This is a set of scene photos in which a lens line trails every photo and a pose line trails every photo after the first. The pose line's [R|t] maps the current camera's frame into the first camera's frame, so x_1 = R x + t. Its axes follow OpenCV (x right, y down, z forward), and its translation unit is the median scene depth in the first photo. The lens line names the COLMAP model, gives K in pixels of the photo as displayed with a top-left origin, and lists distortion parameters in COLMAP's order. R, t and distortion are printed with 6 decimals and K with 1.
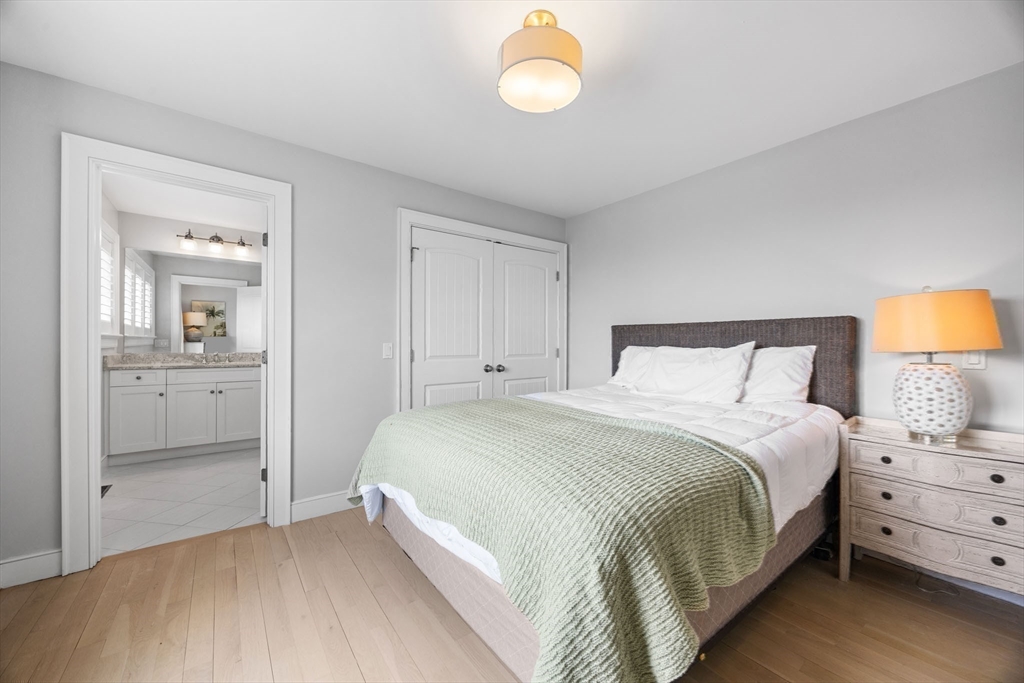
lens RADIAL K [[396.4, 0, 509.0], [0, 396.4, 345.9], [0, 0, 1]] dist [-0.001213, -0.000028]
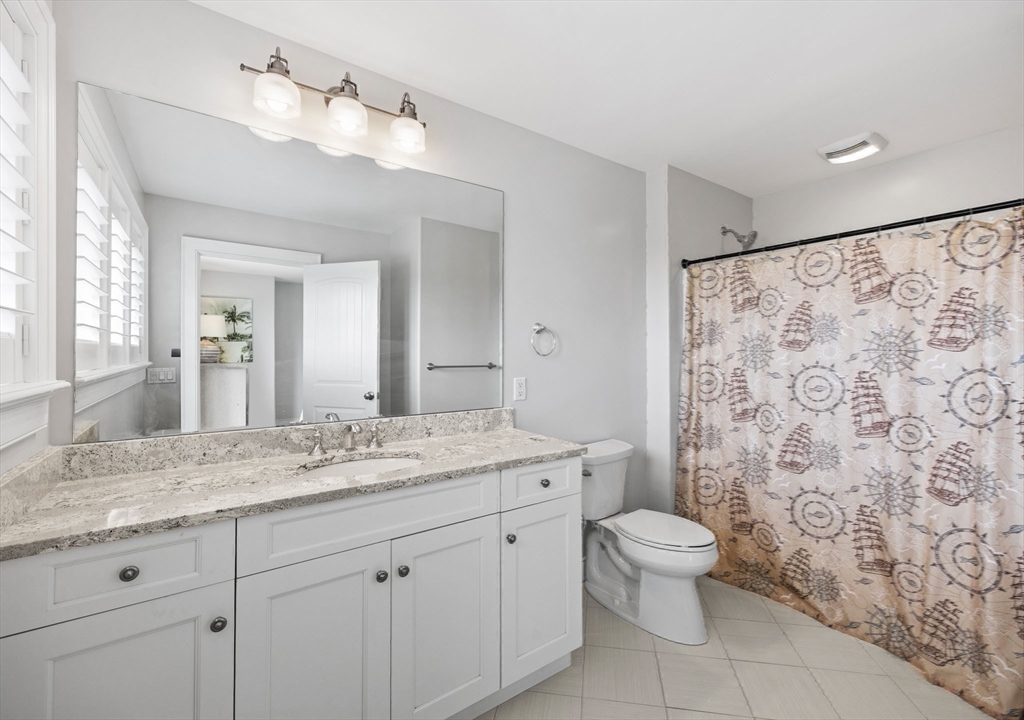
lens RADIAL K [[432.0, 0, 515.2], [0, 432.0, 351.8], [0, 0, 1]] dist [0.000305, -0.000340]
pose [[0.999975, -0.006950, 0.001546, -0.541962], [0.006959, 0.999958, -0.005981, -0.036764], [-0.001505, 0.005992, 0.999981, 0.570719]]
